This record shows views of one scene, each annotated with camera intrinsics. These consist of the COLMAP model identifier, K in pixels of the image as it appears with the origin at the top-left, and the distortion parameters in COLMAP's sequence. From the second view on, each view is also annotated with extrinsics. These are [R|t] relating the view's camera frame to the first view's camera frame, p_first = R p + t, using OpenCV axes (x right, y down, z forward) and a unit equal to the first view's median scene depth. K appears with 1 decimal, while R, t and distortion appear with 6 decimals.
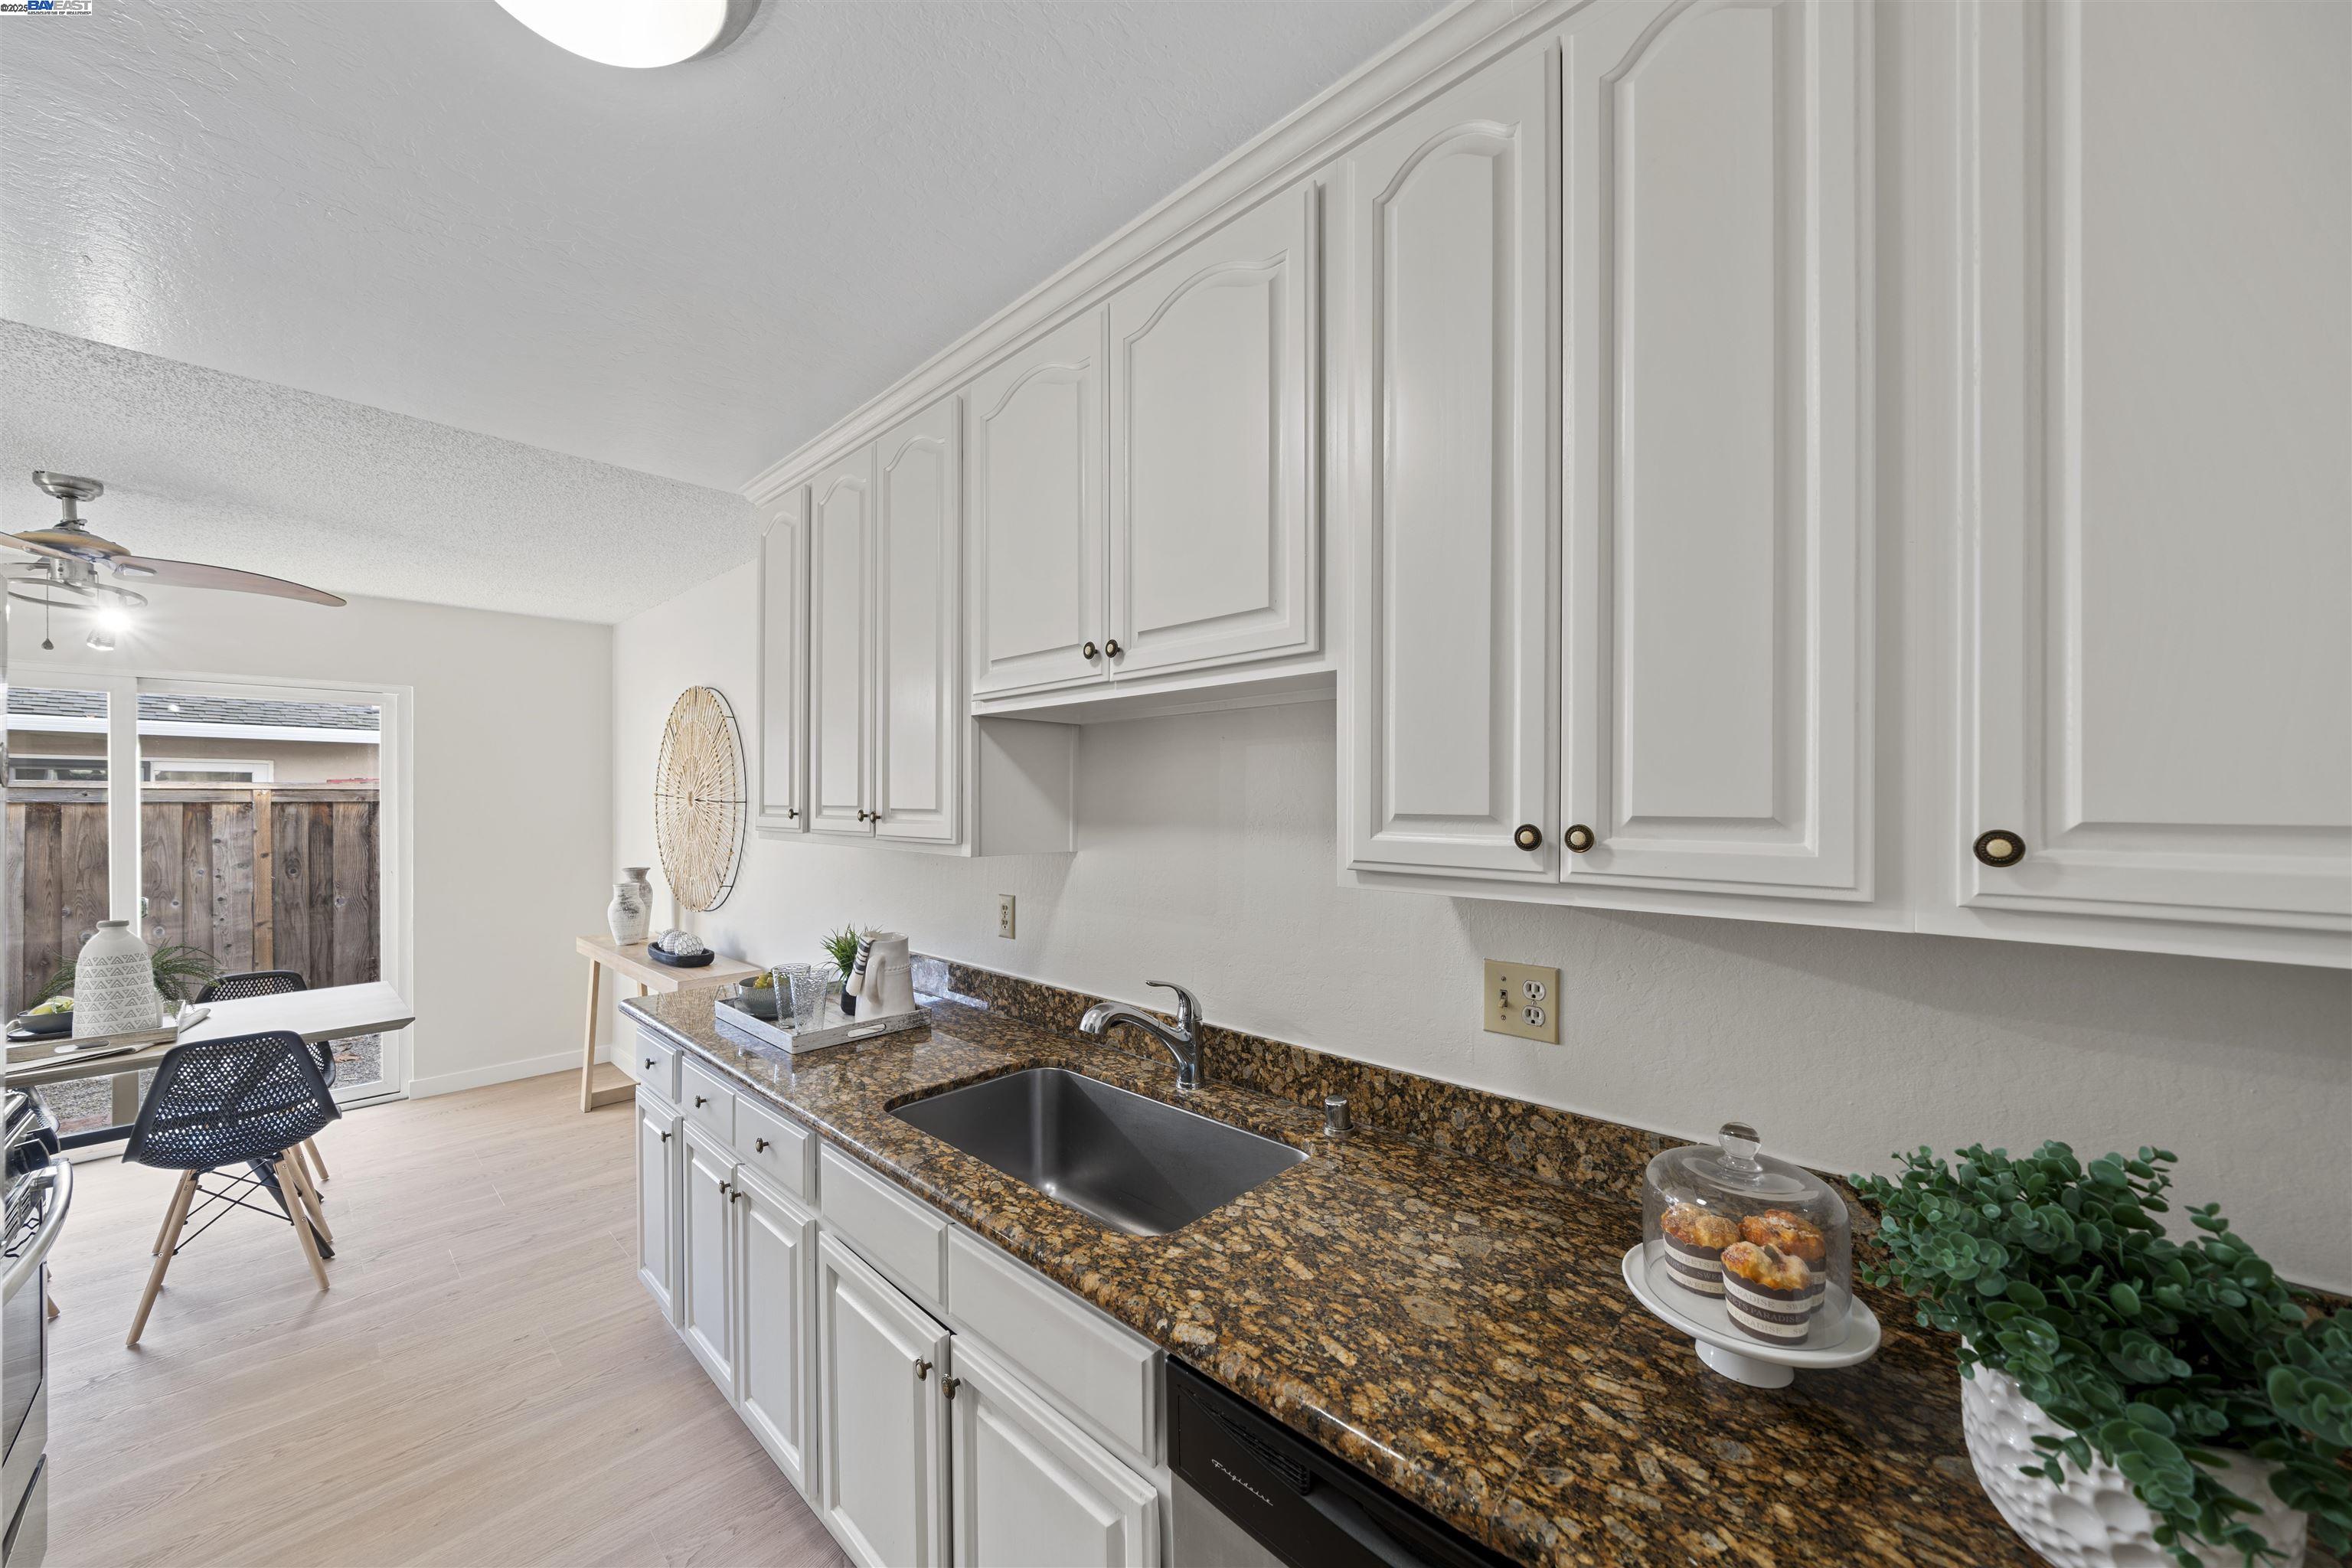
lens RADIAL K [[865.3, 0, 1165.7], [0, 865.3, 795.1], [0, 0, 1]] dist [-0.000324, -0.000025]
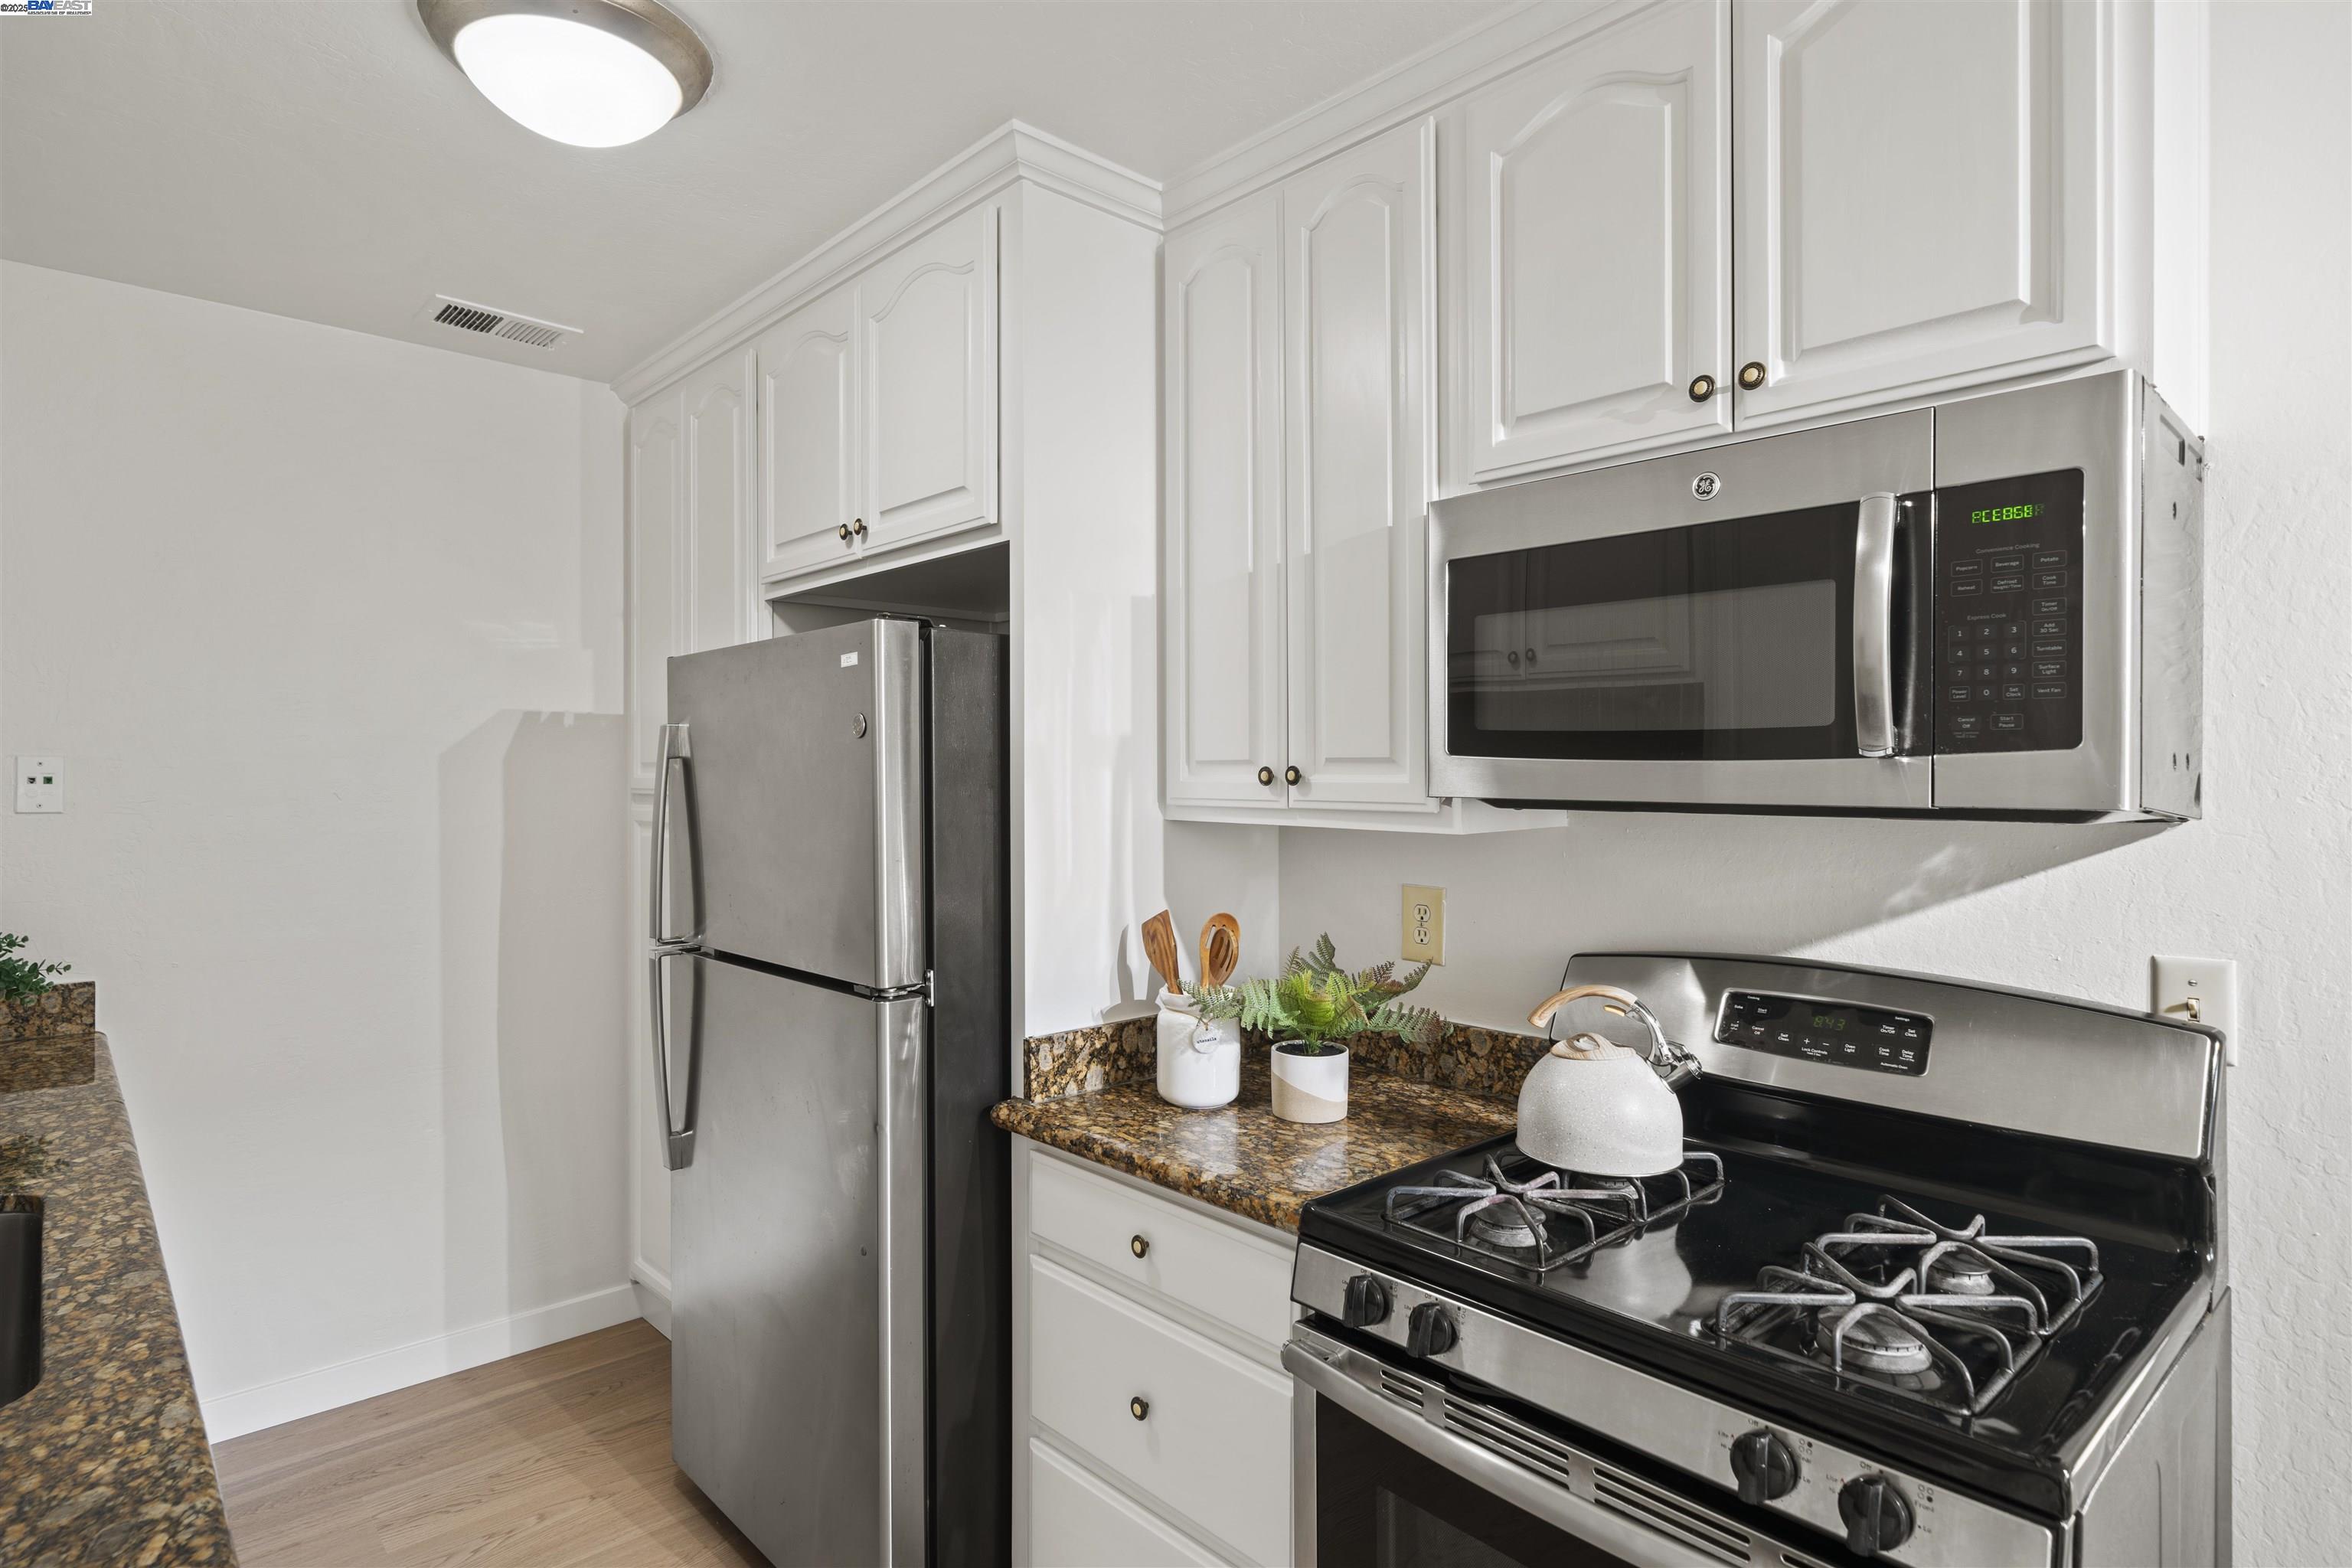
lens RADIAL K [[1215.9, 0, 1147.7], [0, 1215.9, 776.2], [0, 0, 1]] dist [0.003835, 0.000904]
pose [[-0.997379, 0.000932, 0.072351, -0.628242], [0.001161, 0.999994, 0.003123, 0.020275], [-0.072347, 0.003199, -0.997374, 1.040494]]
